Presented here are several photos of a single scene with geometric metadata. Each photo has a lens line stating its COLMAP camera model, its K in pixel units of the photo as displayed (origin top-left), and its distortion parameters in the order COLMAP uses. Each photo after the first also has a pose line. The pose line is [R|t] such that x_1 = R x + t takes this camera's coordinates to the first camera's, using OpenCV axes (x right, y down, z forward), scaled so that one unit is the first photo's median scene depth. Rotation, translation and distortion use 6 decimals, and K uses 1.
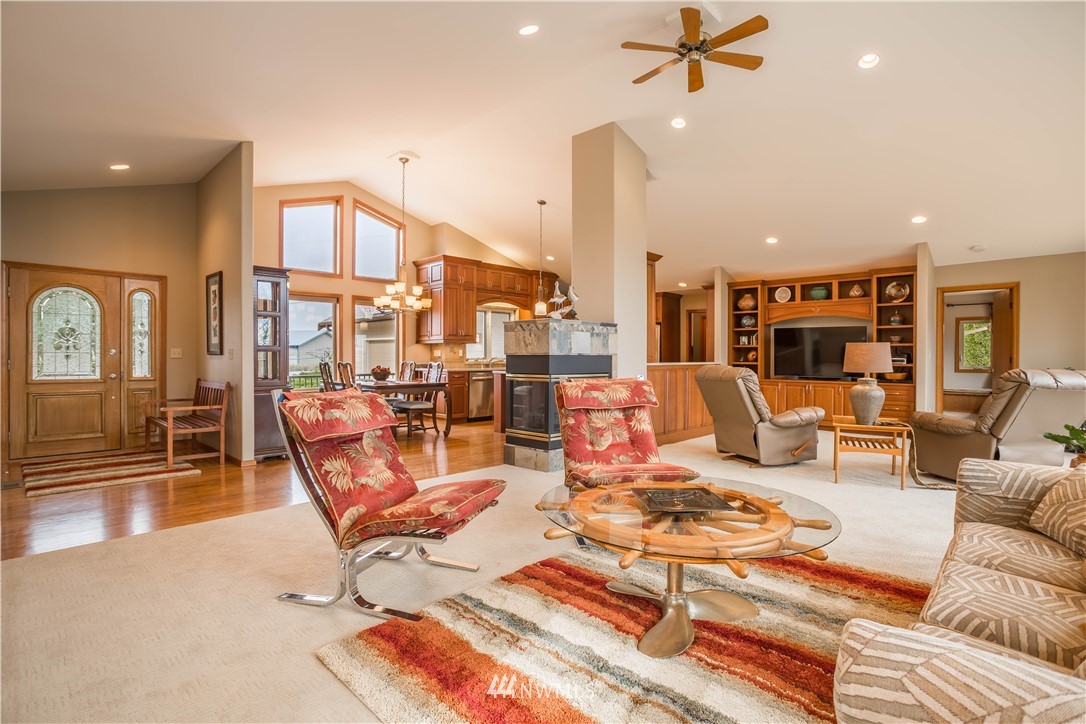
lens RADIAL K [[526.2, 0, 527.9], [0, 526.2, 362.8], [0, 0, 1]] dist [-0.037662, 0.013656]
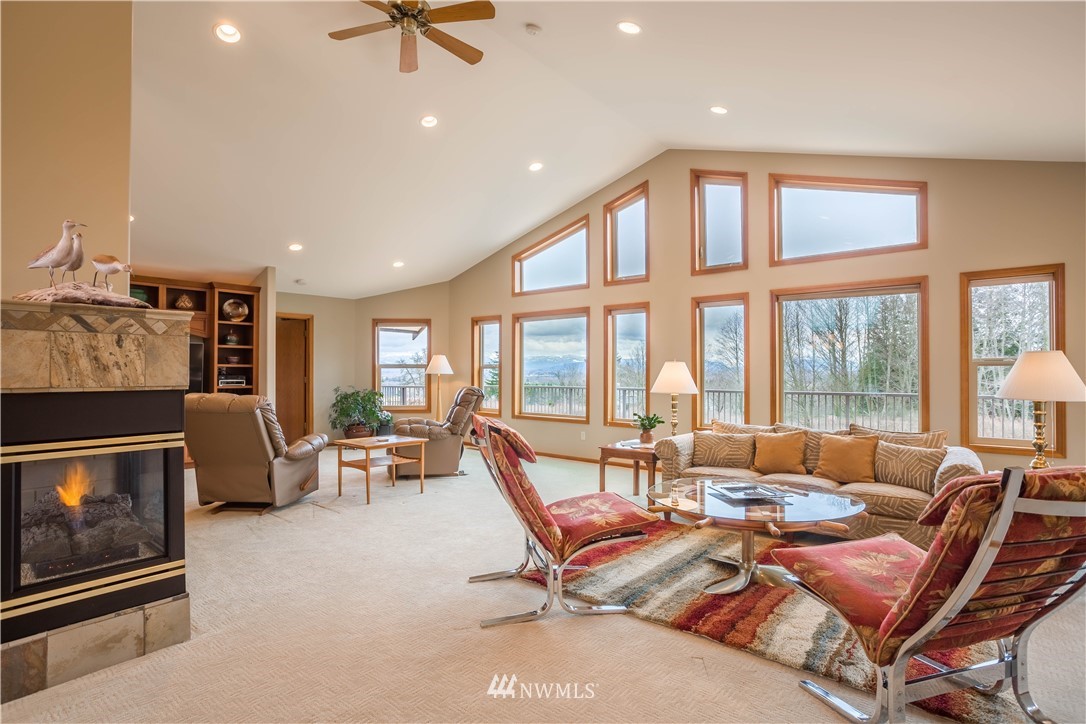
lens RADIAL K [[541.8, 0, 549.4], [0, 541.8, 368.0], [0, 0, 1]] dist [0.002291, 0.001110]
pose [[-0.079166, 0.003871, 0.996854, -0.281937], [0.012886, 0.999913, -0.002860, -0.017012], [-0.996778, 0.012619, -0.079209, 0.426045]]
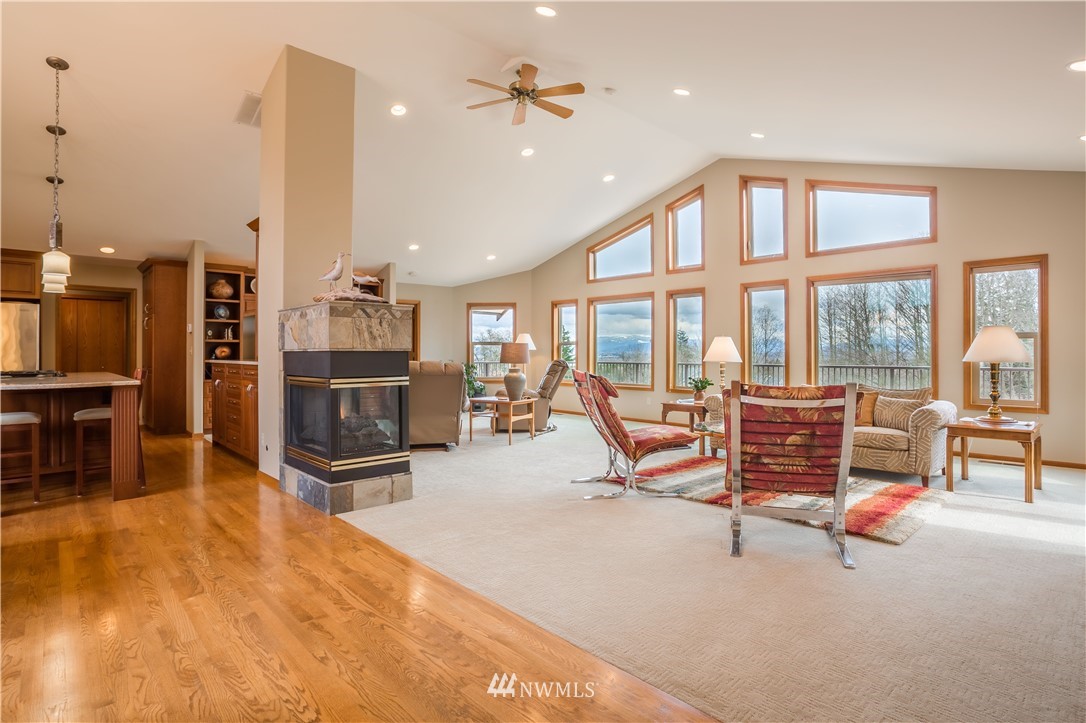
lens RADIAL K [[560.4, 0, 549.7], [0, 560.4, 347.4], [0, 0, 1]] dist [-0.019498, 0.003762]
pose [[0.033461, 0.007665, 0.999411, -0.478471], [0.014335, 0.999864, -0.008149, -0.006186], [-0.999337, 0.014599, 0.033347, 0.454006]]
